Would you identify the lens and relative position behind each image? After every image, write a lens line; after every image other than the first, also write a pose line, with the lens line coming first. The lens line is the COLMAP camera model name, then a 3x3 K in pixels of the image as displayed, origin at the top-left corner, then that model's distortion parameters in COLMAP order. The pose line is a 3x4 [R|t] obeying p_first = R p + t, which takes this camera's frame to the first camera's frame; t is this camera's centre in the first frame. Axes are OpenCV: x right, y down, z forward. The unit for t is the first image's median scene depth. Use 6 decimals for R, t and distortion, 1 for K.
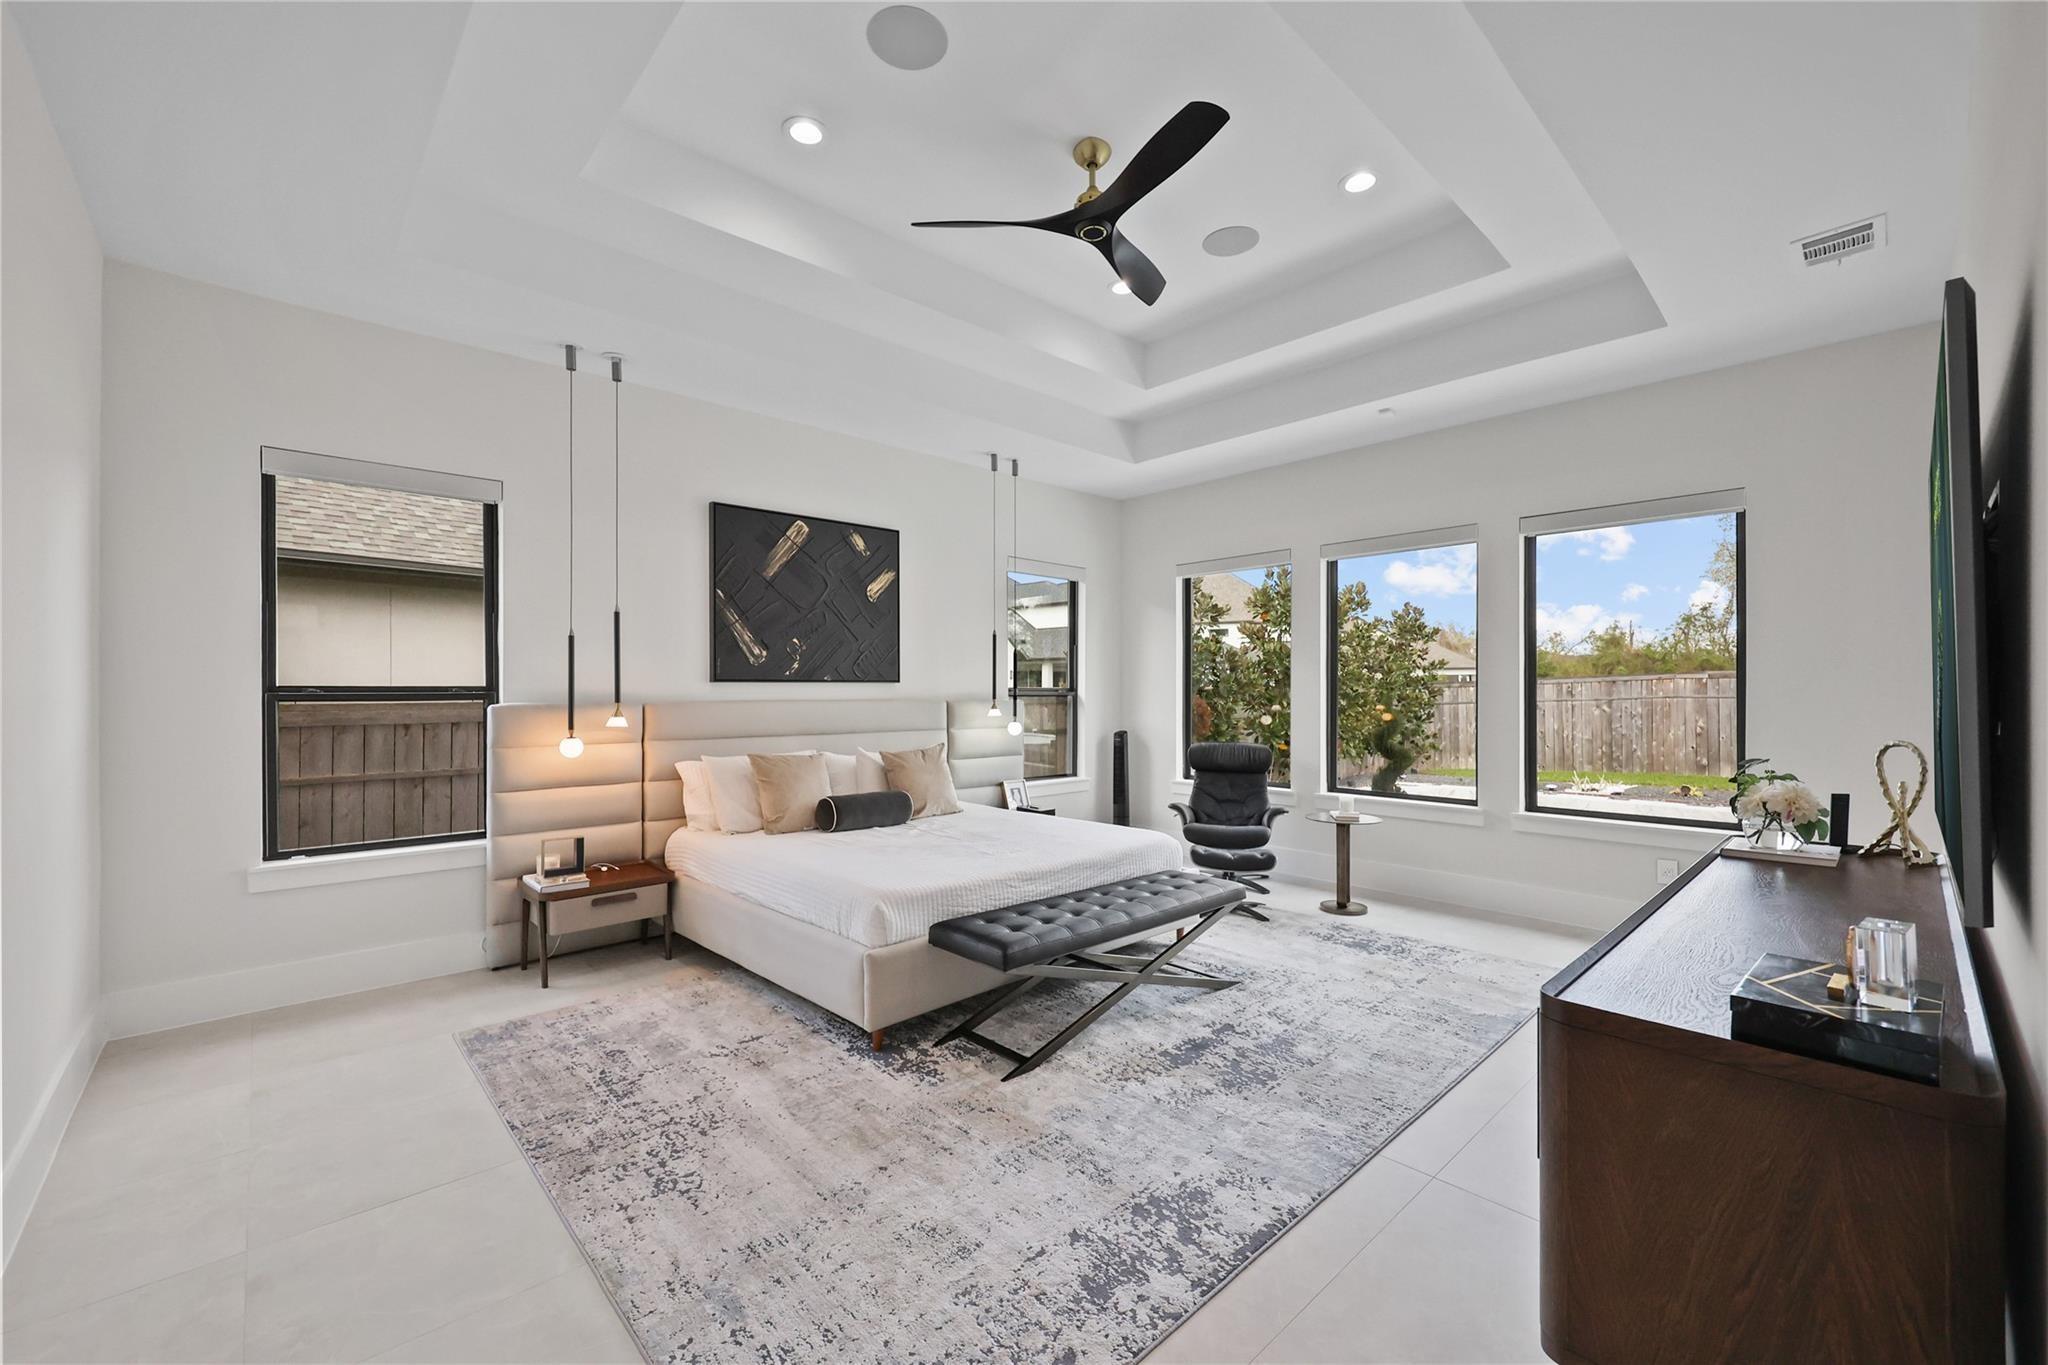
lens RADIAL K [[819.5, 0, 1019.8], [0, 819.5, 683.3], [0, 0, 1]] dist [0.002788, 0.001192]
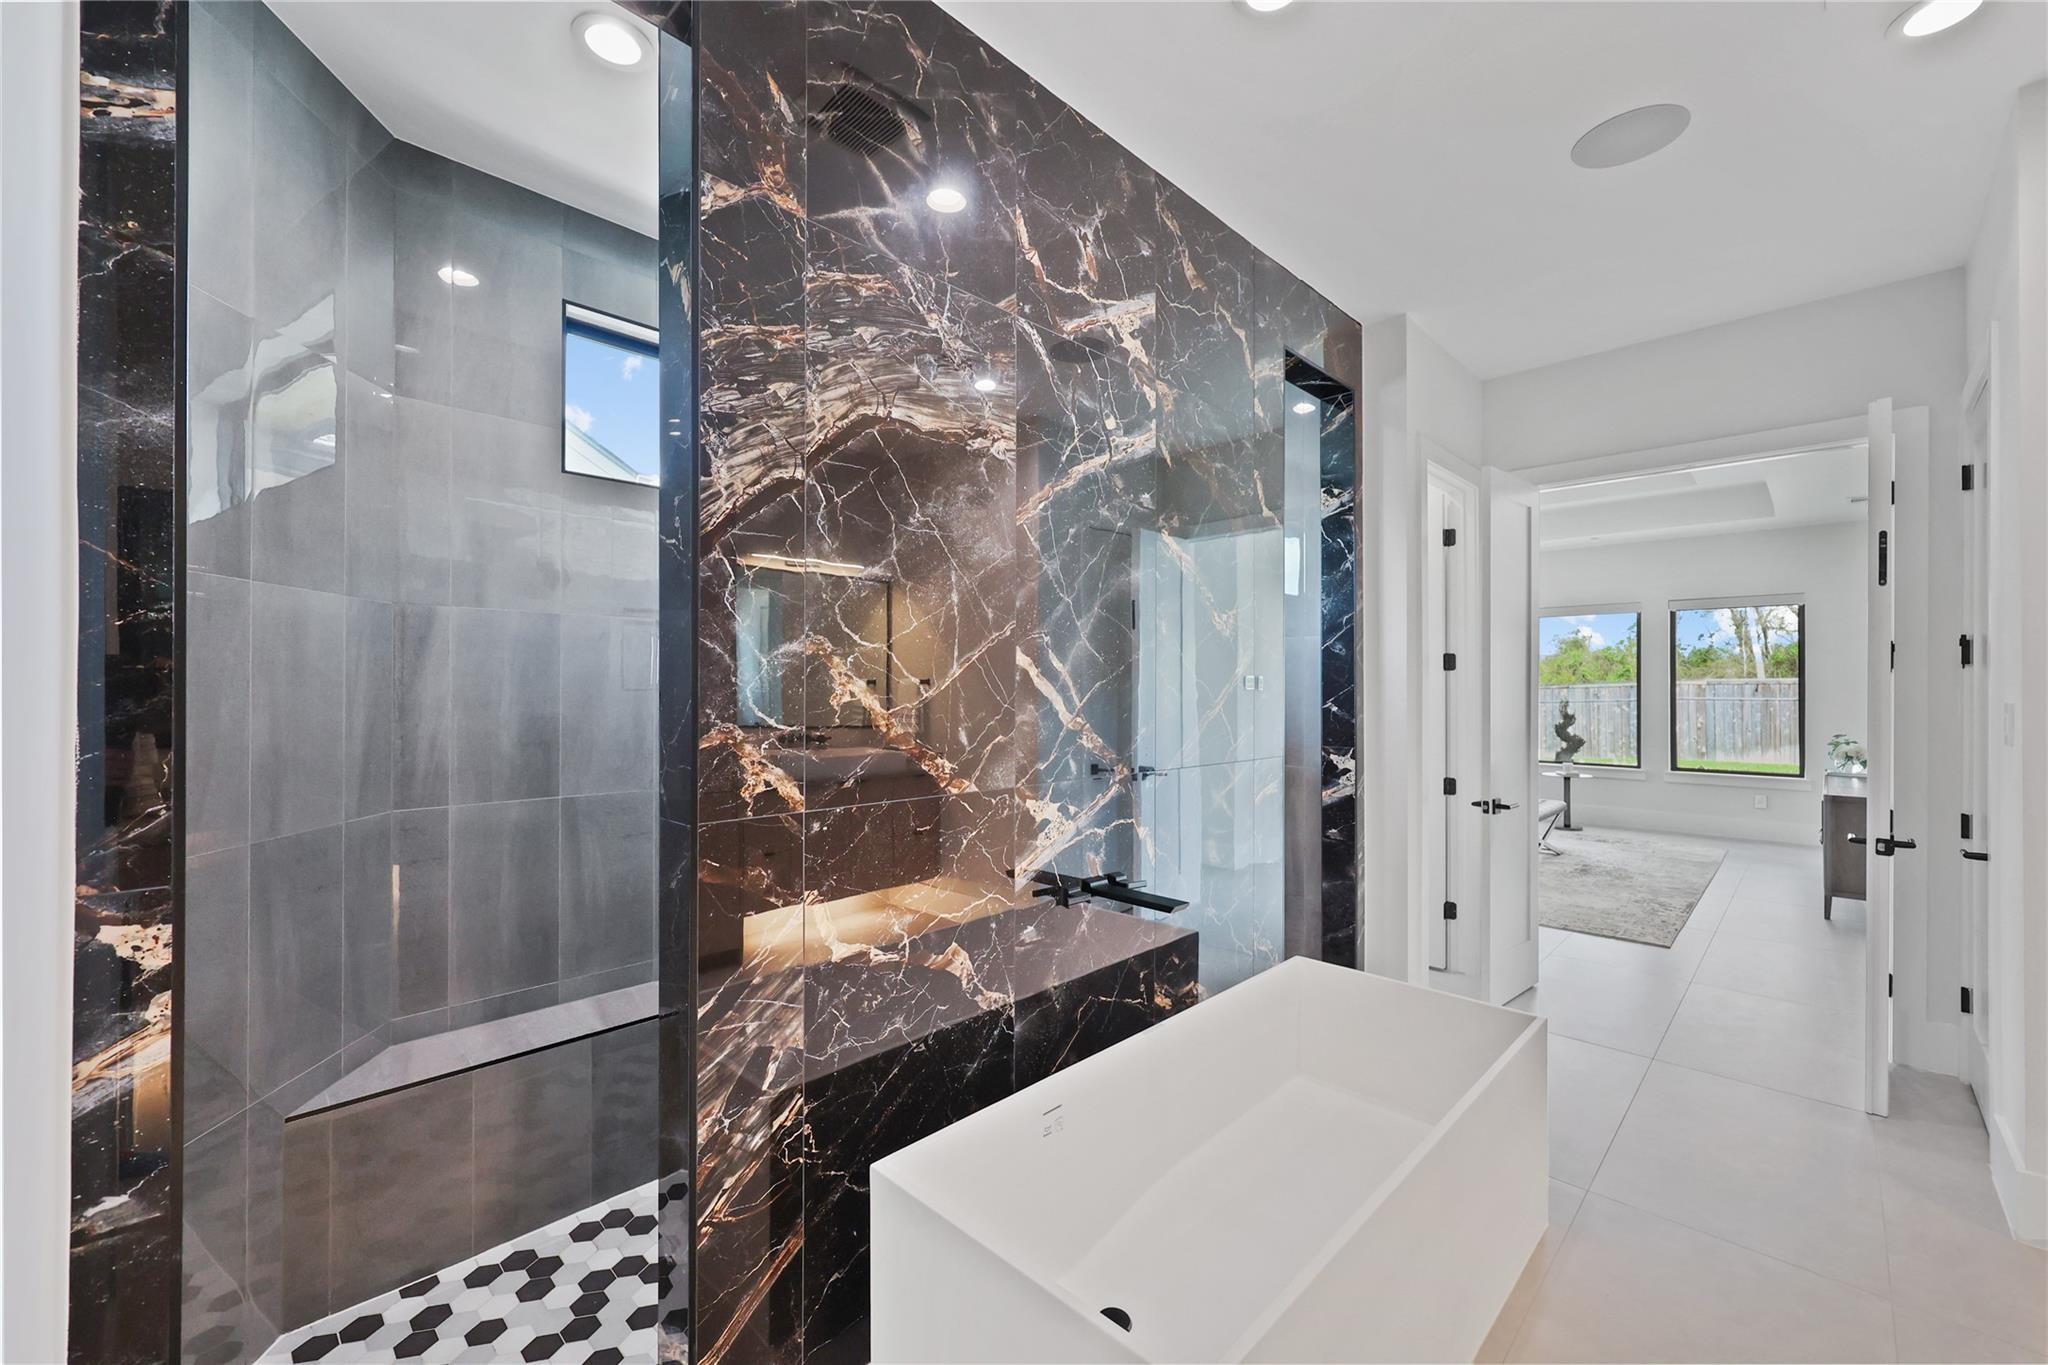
lens RADIAL K [[819.5, 0, 1024.9], [0, 819.5, 676.7], [0, 0, 1]] dist [0.002788, 0.001192]
pose [[0.998996, 0.004452, 0.044581, -0.821644], [-0.004445, 0.999990, -0.000260, -0.034520], [-0.044581, 0.000062, 0.999006, -0.667169]]
